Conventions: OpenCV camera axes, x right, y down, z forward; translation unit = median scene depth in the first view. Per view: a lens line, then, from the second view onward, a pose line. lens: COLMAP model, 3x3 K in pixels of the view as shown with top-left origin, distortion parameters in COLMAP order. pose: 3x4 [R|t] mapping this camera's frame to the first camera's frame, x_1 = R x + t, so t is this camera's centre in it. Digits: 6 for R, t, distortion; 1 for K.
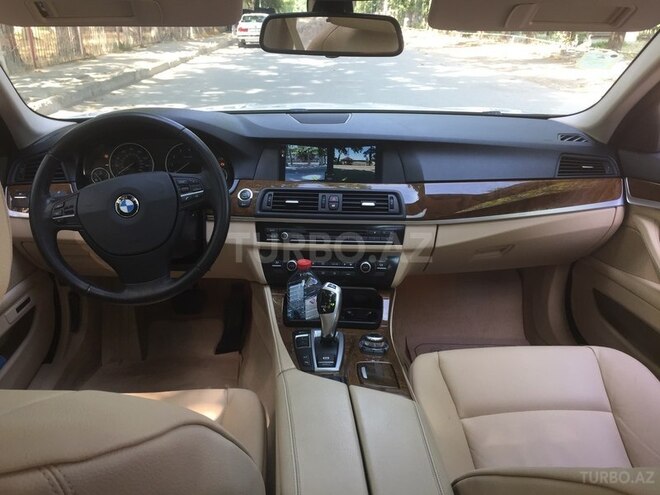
lens RADIAL K [[571.4, 0, 328.7], [0, 571.4, 247.7], [0, 0, 1]] dist [0.050367, -0.068339]
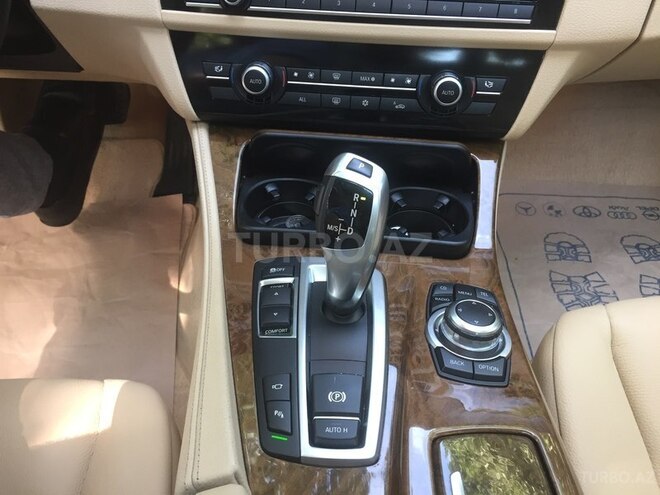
lens RADIAL K [[571.4, 0, 328.3], [0, 571.4, 241.7], [0, 0, 1]] dist [0.050367, -0.068339]
pose [[0.999443, 0.030719, -0.013071, -0.006865], [-0.023032, 0.917895, 0.396154, -0.022726], [0.024167, -0.395632, 0.918091, 0.593035]]
